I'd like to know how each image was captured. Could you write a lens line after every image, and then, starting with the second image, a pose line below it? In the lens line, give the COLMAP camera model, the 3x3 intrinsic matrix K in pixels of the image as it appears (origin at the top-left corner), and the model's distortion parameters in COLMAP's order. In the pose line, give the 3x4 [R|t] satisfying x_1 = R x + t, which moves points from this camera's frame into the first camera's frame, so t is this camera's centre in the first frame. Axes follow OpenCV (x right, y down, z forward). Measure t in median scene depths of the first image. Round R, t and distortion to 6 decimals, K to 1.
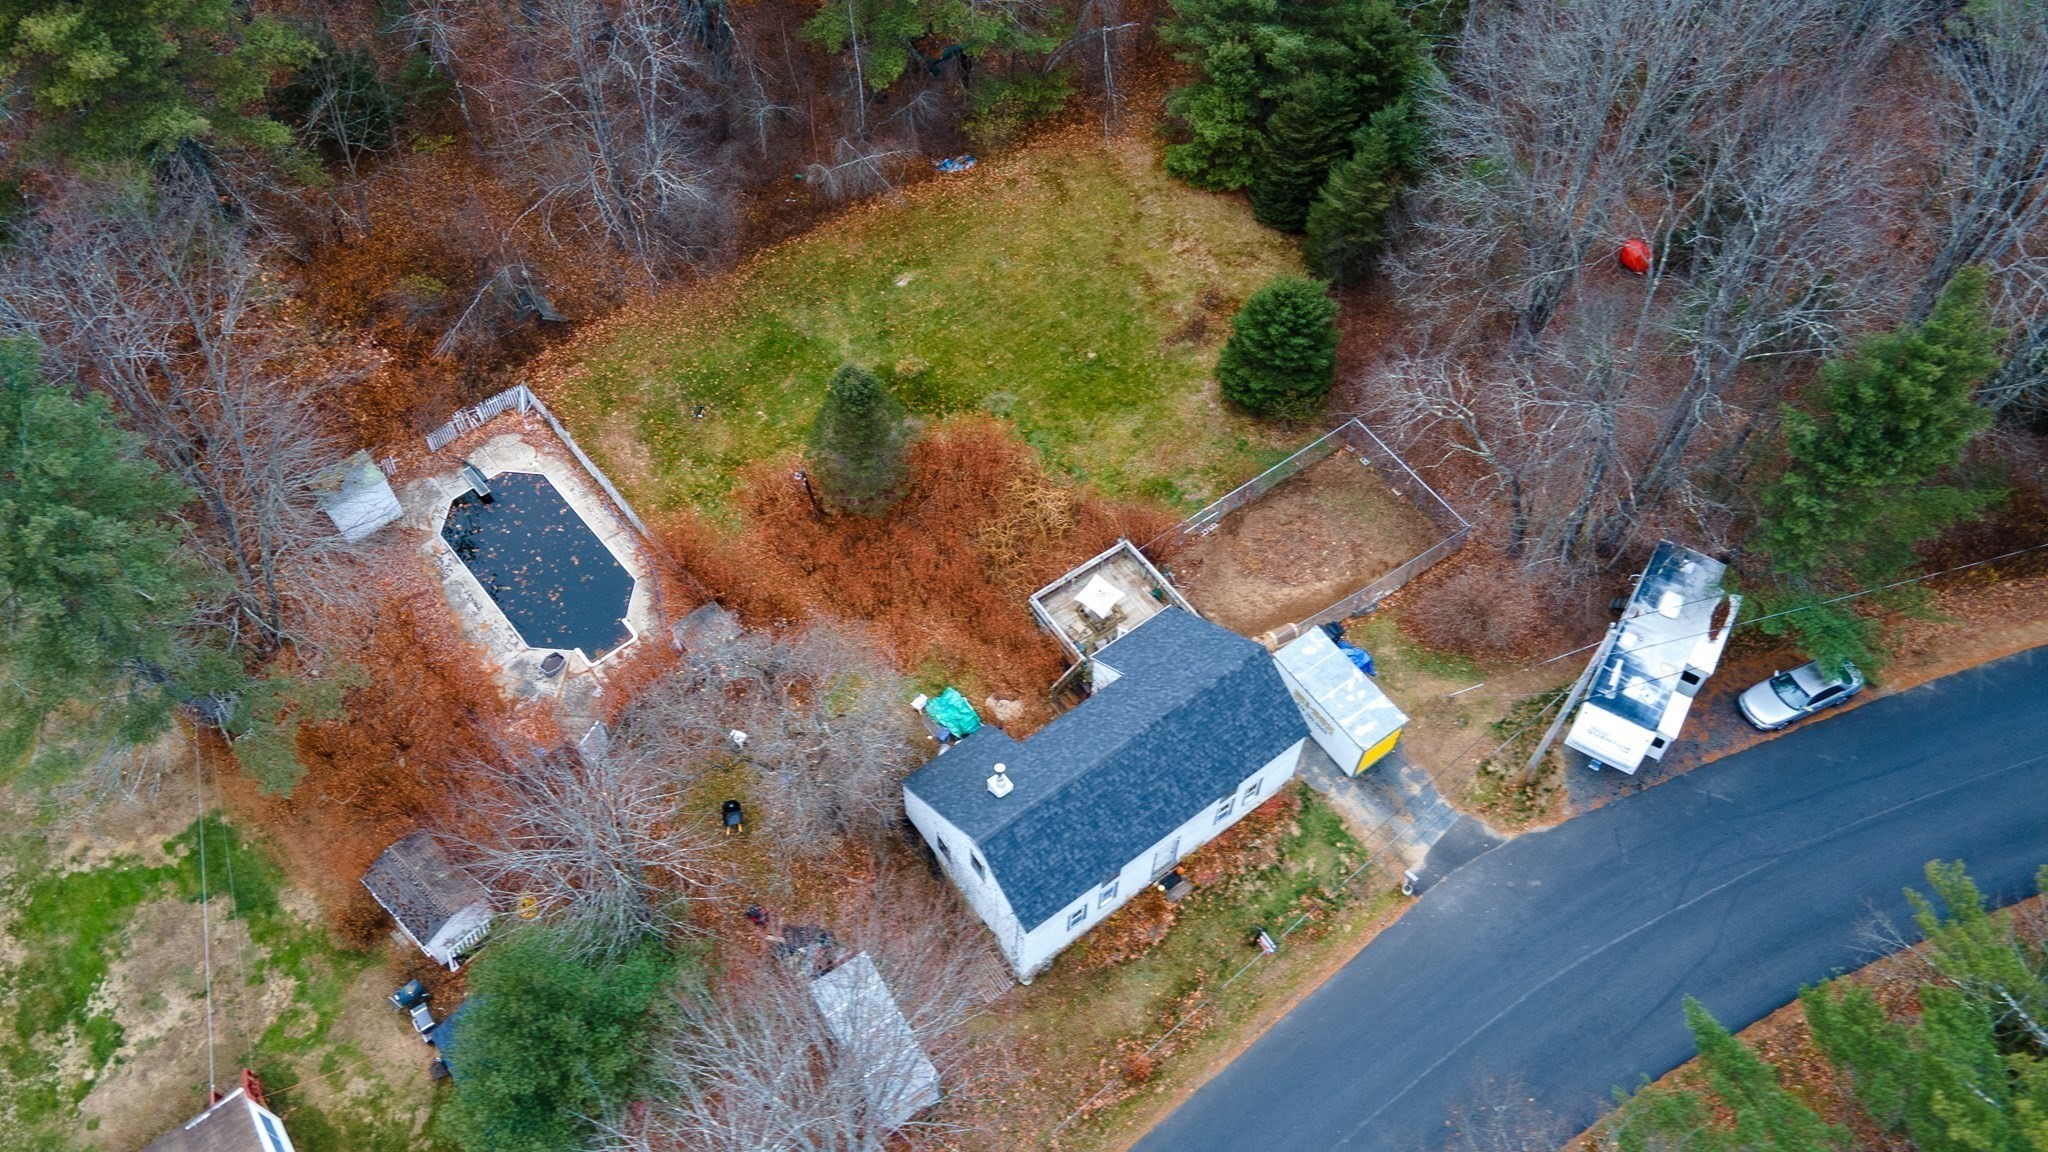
lens RADIAL K [[1461.9, 0, 1016.1], [0, 1461.9, 570.1], [0, 0, 1]] dist [0.023858, 0.027481]
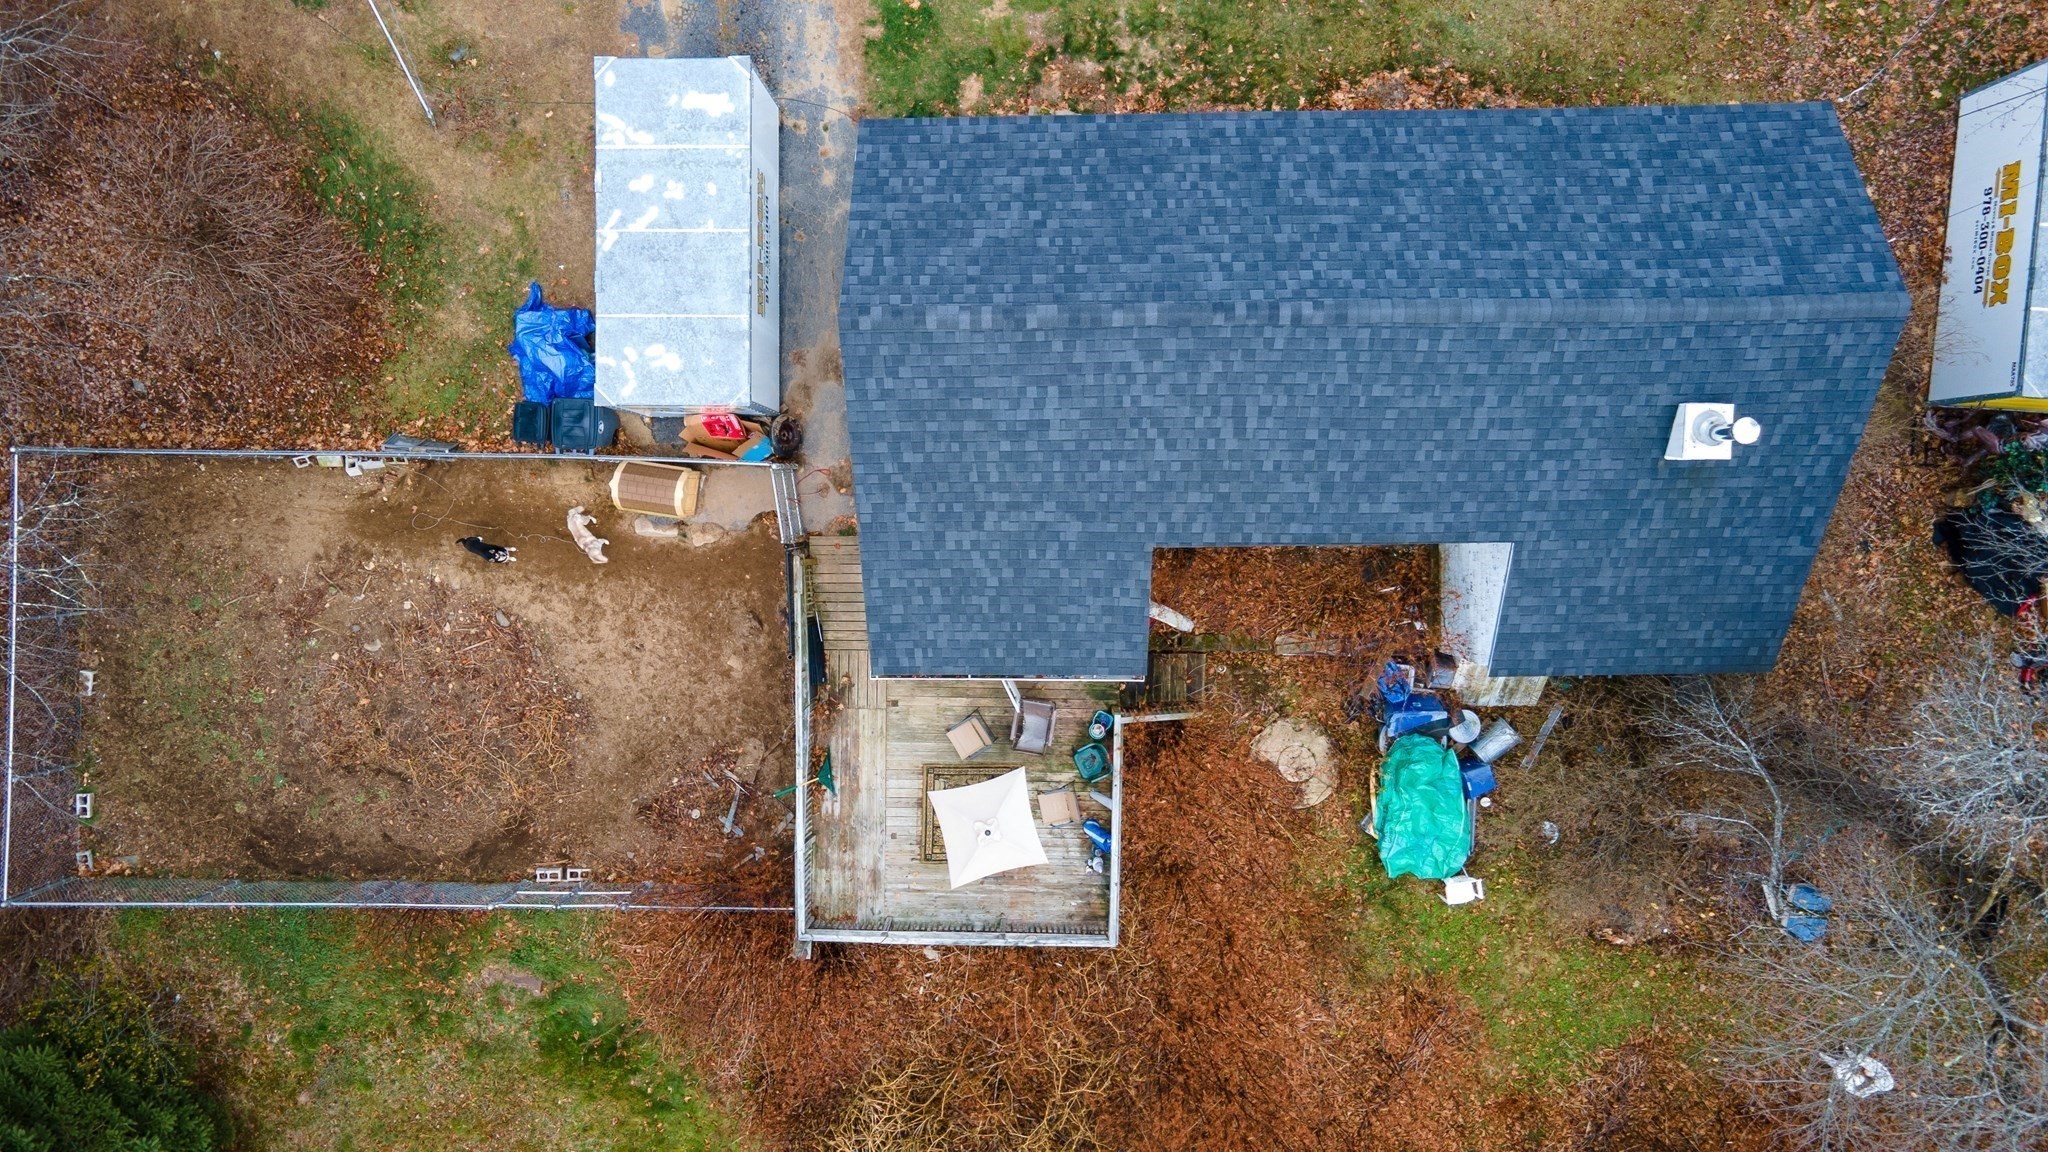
lens RADIAL K [[1461.9, 0, 1014.1], [0, 1461.9, 570.2], [0, 0, 1]] dist [0.023858, 0.027481]
pose [[-0.805485, -0.592616, 0.000185, 0.088005], [0.498238, -0.677037, 0.541646, -0.133755], [-0.320863, 0.436380, 0.840607, 0.632286]]
